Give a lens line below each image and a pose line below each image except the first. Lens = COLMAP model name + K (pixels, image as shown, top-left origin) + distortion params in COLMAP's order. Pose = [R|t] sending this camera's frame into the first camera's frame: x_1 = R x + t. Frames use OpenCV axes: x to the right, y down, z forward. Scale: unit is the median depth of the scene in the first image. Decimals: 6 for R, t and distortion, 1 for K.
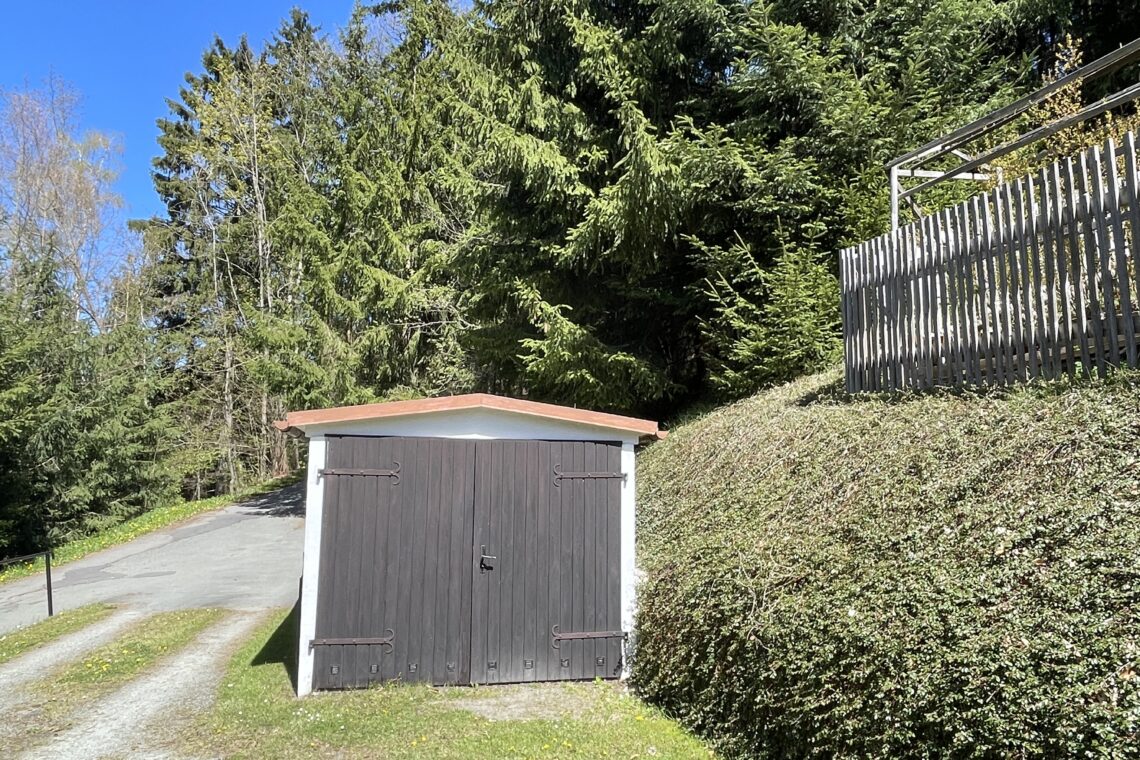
lens RADIAL K [[859.3, 0, 570.0], [0, 859.3, 380.0], [0, 0, 1]] dist [-0.006346, -0.001428]
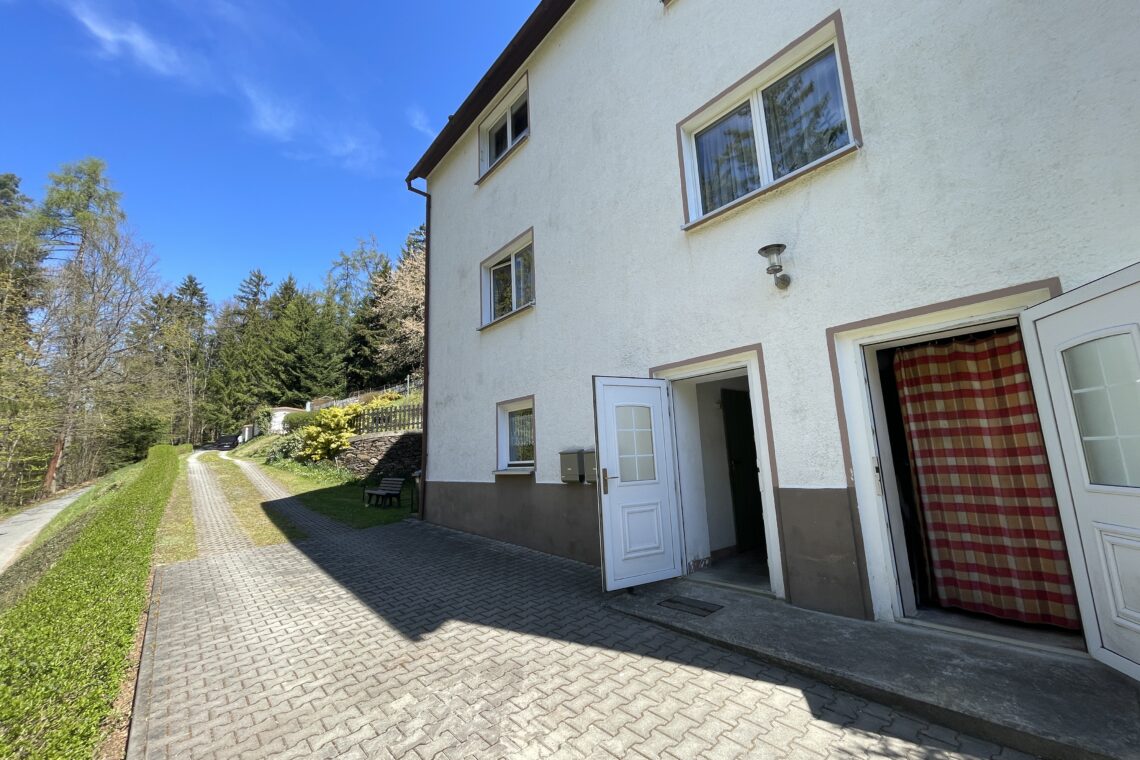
lens RADIAL K [[460.2, 0, 566.6], [0, 460.2, 382.4], [0, 0, 1]] dist [-0.001384, -0.000100]
pose [[0.892087, 0.036385, 0.450396, 0.216686], [-0.010539, 0.998157, -0.059763, -0.061538], [-0.451740, 0.048567, 0.890827, -1.875904]]
